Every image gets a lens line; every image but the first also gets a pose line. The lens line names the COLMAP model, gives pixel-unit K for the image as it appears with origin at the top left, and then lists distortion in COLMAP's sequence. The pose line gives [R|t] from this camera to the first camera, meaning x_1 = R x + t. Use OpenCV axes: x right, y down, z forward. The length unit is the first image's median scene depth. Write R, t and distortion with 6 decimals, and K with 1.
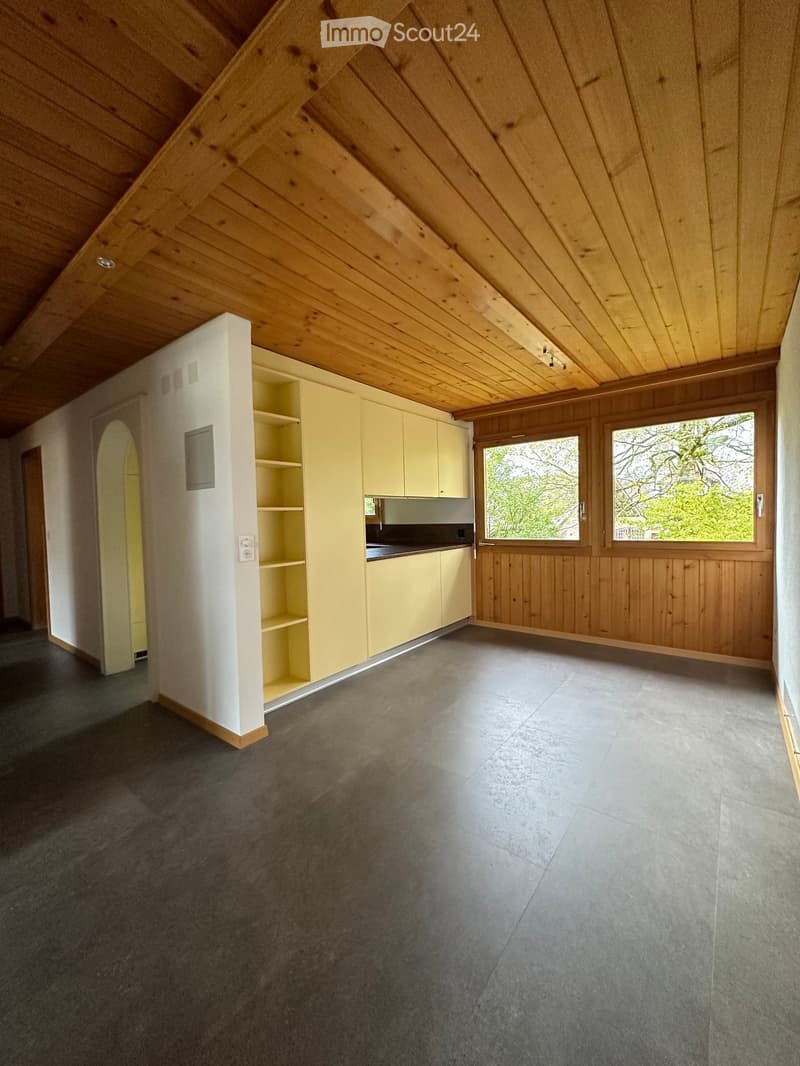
lens RADIAL K [[423.4, 0, 400.0], [0, 423.4, 533.0], [0, 0, 1]] dist [-0.002682, 0.000330]
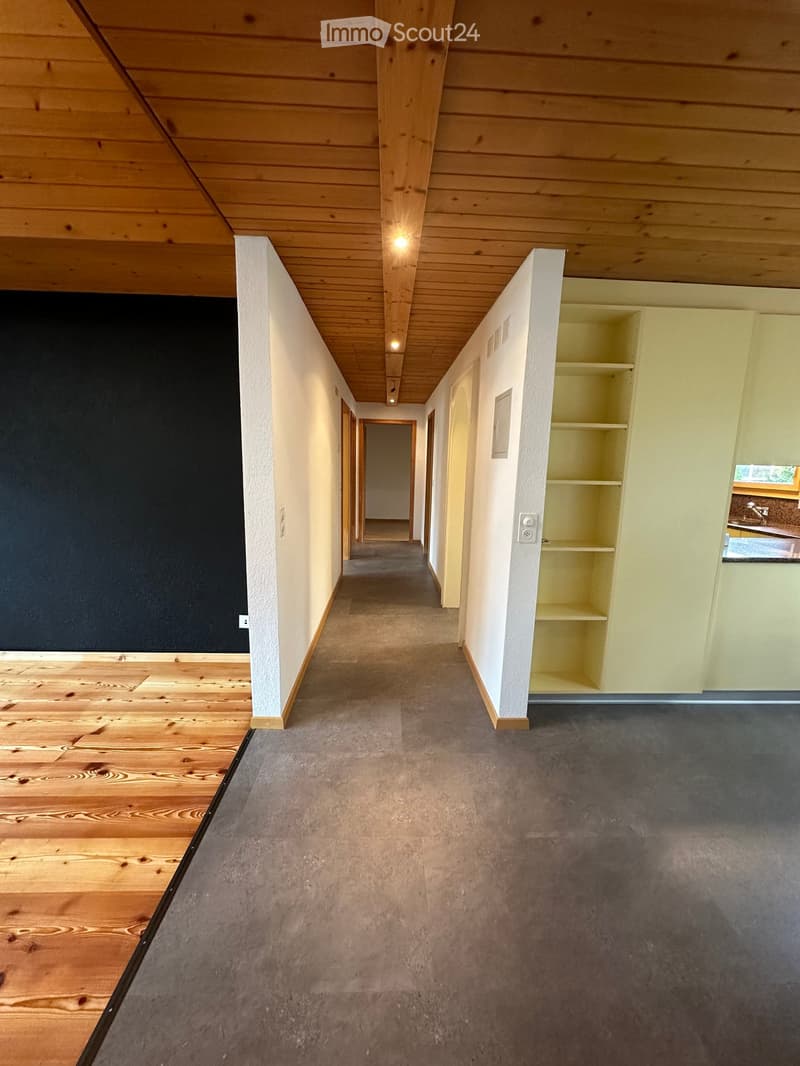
lens RADIAL K [[423.4, 0, 400.0], [0, 423.4, 533.0], [0, 0, 1]] dist [-0.002682, 0.000330]
pose [[0.643934, 0.165772, -0.746906, 0.116508], [-0.069239, 0.984865, 0.158892, -0.066421], [0.761942, -0.050600, 0.645666, 0.187782]]
